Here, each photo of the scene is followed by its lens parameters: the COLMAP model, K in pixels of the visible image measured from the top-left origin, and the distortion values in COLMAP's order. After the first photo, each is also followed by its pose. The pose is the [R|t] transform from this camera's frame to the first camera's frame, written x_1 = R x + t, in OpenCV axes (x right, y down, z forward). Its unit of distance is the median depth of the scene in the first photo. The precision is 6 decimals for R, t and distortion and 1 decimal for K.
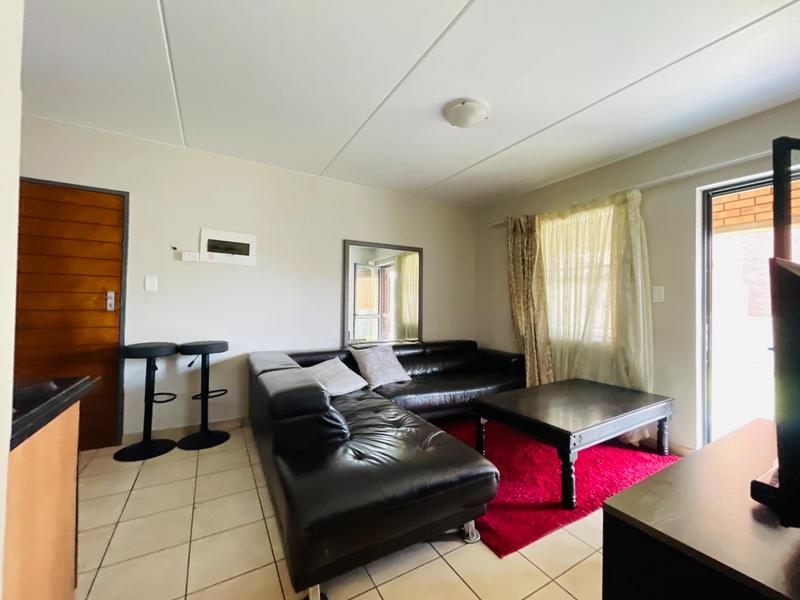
lens RADIAL K [[323.3, 0, 399.7], [0, 323.3, 301.5], [0, 0, 1]] dist [0.001761, -0.000359]
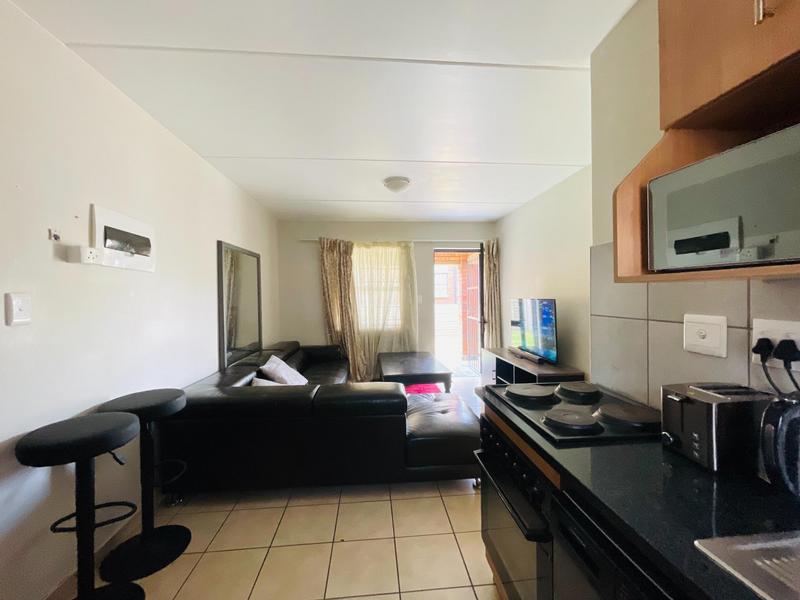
lens RADIAL K [[323.3, 0, 398.2], [0, 323.3, 298.5], [0, 0, 1]] dist [0.001761, -0.000359]
pose [[0.428568, -0.027801, 0.903082, -0.855026], [0.013651, 0.999612, 0.024294, -0.065337], [-0.903406, 0.001916, 0.428781, 0.260778]]
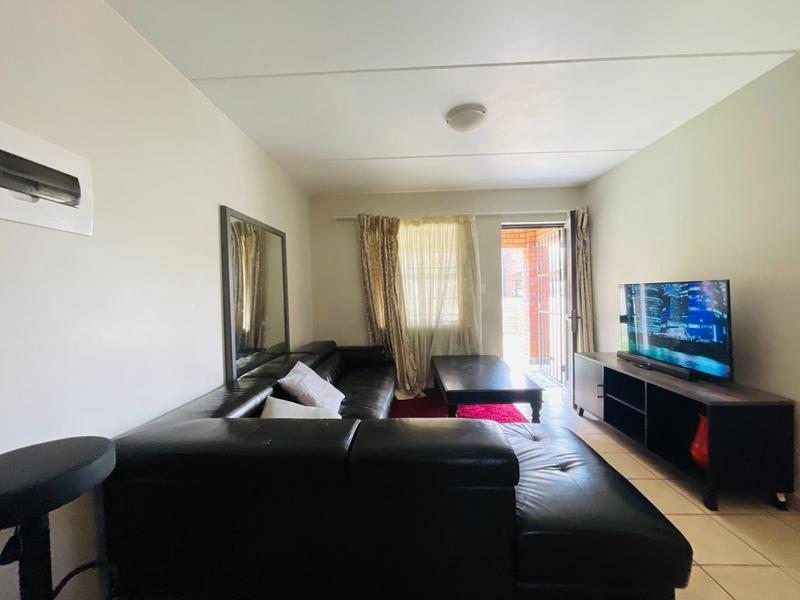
lens RADIAL K [[323.3, 0, 397.8], [0, 323.3, 297.1], [0, 0, 1]] dist [0.001761, -0.000359]
pose [[0.534708, -0.039309, 0.844122, -0.602261], [0.027053, 0.999202, 0.029394, -0.033491], [-0.844604, 0.007118, 0.535345, 0.463082]]
